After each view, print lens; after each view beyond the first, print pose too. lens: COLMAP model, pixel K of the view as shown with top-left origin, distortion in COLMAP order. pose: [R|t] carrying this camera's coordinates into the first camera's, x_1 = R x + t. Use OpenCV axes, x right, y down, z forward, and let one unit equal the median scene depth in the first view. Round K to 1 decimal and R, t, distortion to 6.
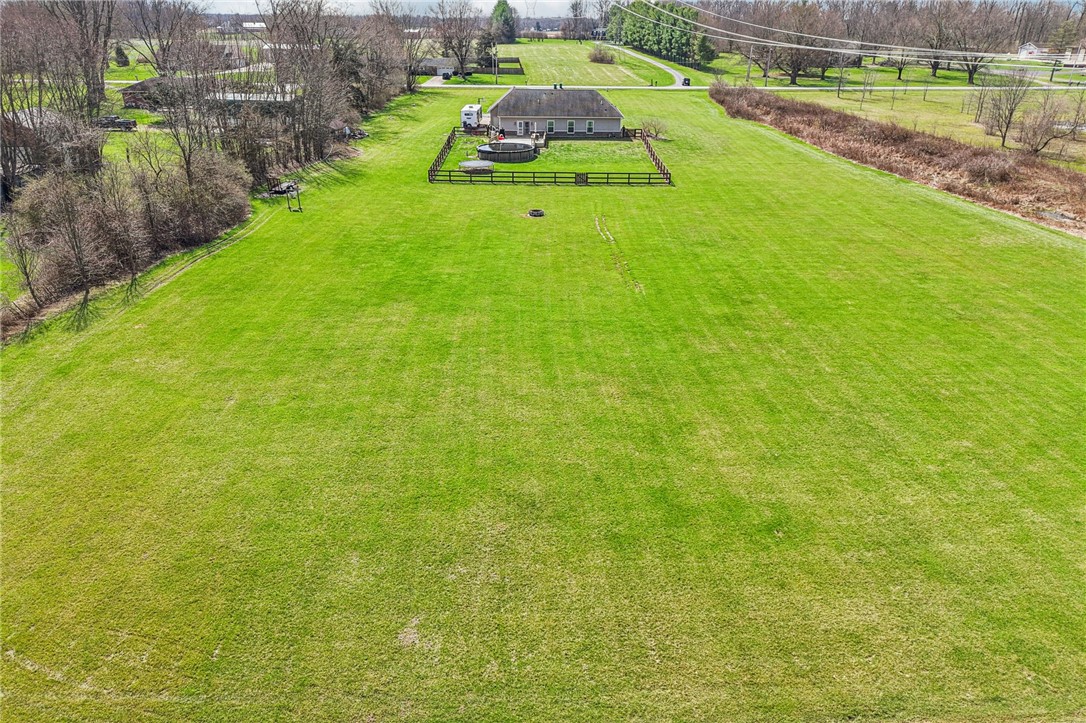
lens RADIAL K [[724.9, 0, 540.3], [0, 724.9, 359.1], [0, 0, 1]] dist [0.038165, -0.039599]
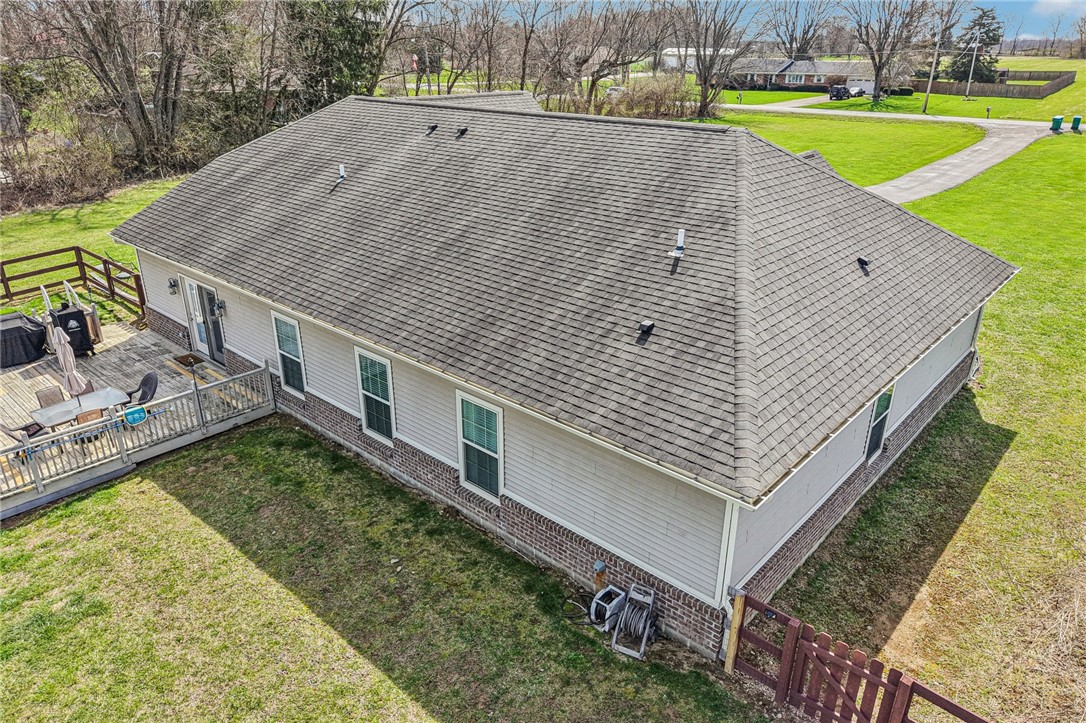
lens RADIAL K [[724.9, 0, 539.8], [0, 724.9, 366.7], [0, 0, 1]] dist [0.038165, -0.039599]
pose [[0.749682, 0.263652, -0.607012, 0.138918], [-0.279016, 0.957632, 0.071347, -0.341014], [0.600105, 0.115879, 0.791483, 0.915173]]
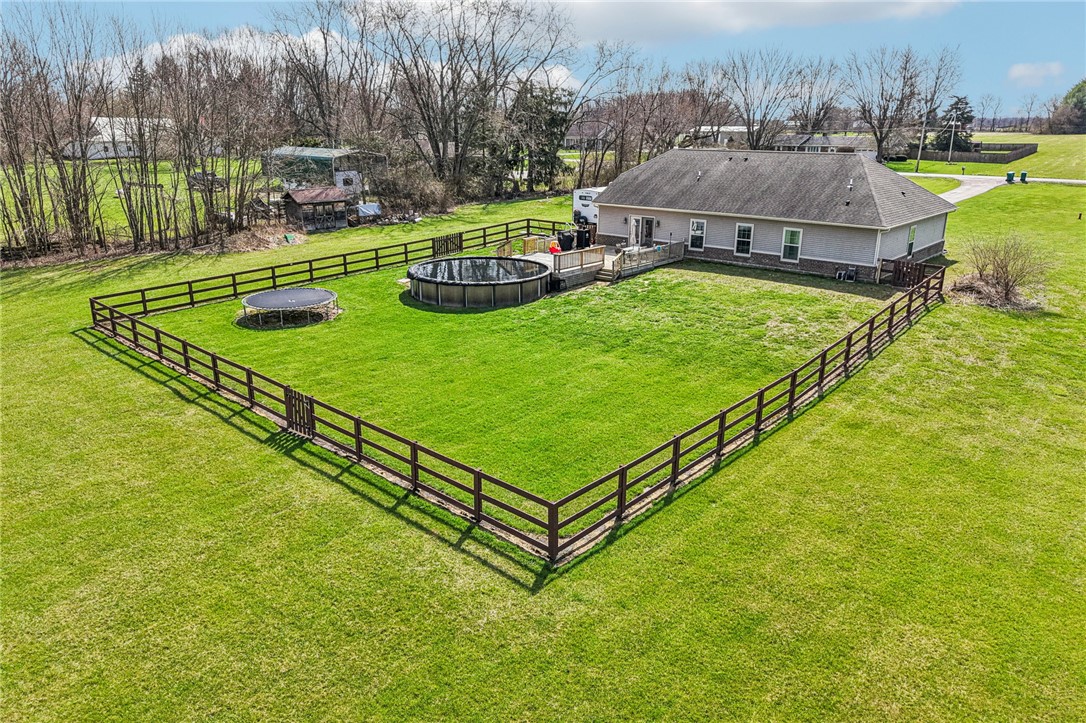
lens RADIAL K [[724.9, 0, 543.0], [0, 724.9, 361.8], [0, 0, 1]] dist [0.038165, -0.039599]
pose [[0.750653, 0.200622, -0.629500, 0.217896], [-0.276706, 0.960660, -0.023797, -0.218157], [0.599962, 0.192050, 0.776636, 0.647891]]
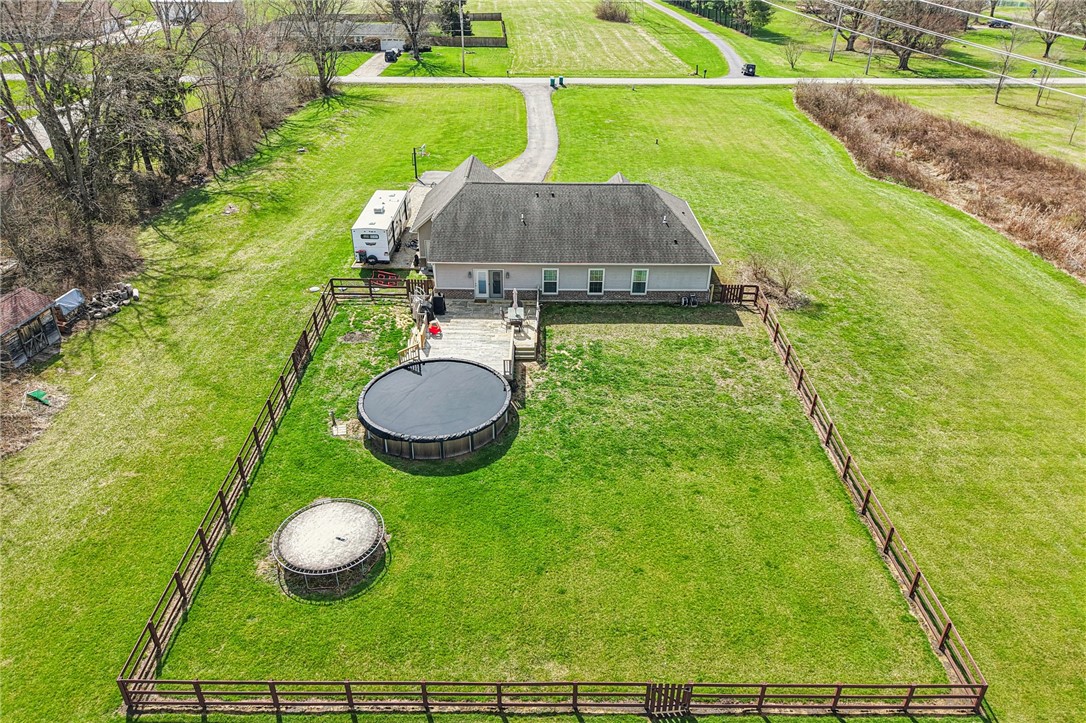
lens RADIAL K [[724.9, 0, 538.8], [0, 724.9, 358.9], [0, 0, 1]] dist [0.038165, -0.039599]
pose [[0.999959, -0.002748, 0.008606, 0.003391], [0.001993, 0.996247, 0.086529, -0.310098], [-0.008812, -0.086509, 0.996212, 0.558983]]
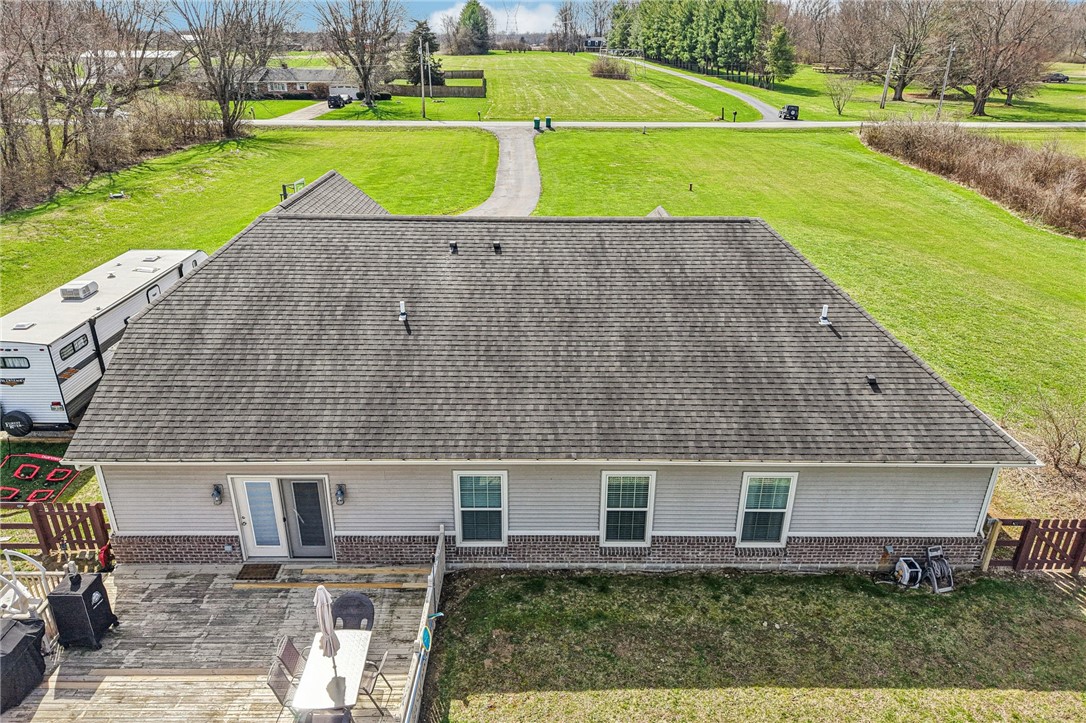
lens RADIAL K [[724.9, 0, 537.5], [0, 724.9, 363.2], [0, 0, 1]] dist [0.038165, -0.039599]
pose [[0.999911, -0.006665, 0.011531, 0.023553], [0.006854, 0.999841, -0.016449, -0.344506], [-0.011419, 0.016527, 0.999798, 0.860512]]
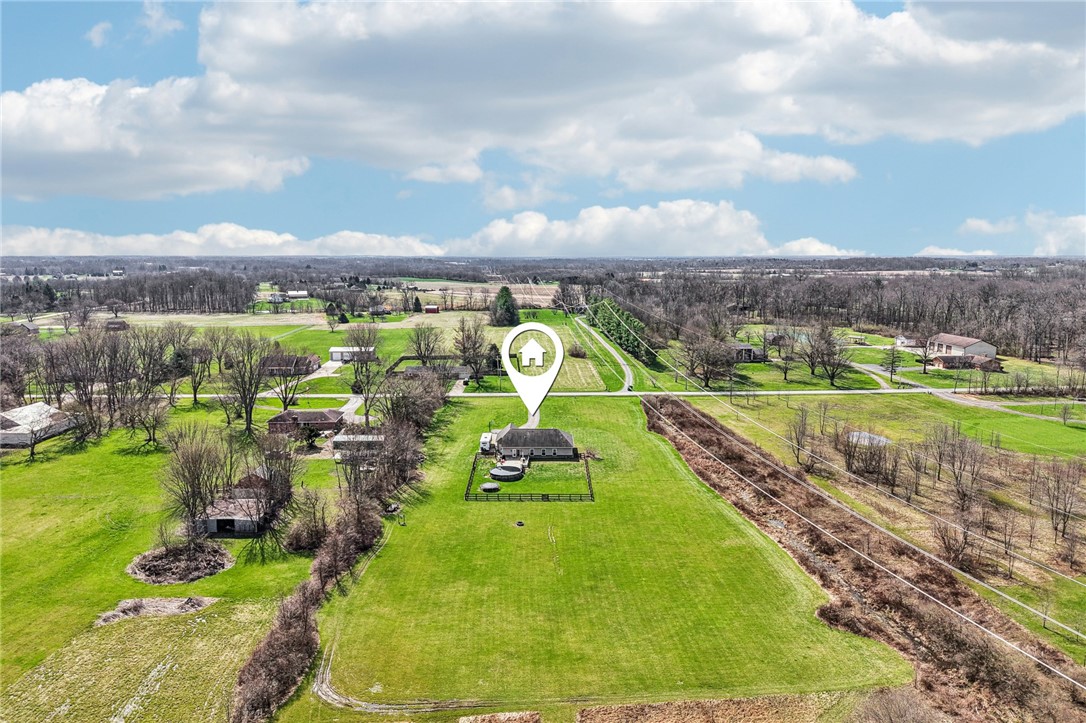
lens RADIAL K [[724.9, 0, 533.5], [0, 724.9, 257.7], [0, 0, 1]] dist [0.038165, -0.039599]
pose [[0.999898, -0.011766, -0.008054, 0.037160], [0.007296, 0.907503, -0.419982, -0.013511], [0.012251, 0.419881, 0.907497, -0.760705]]
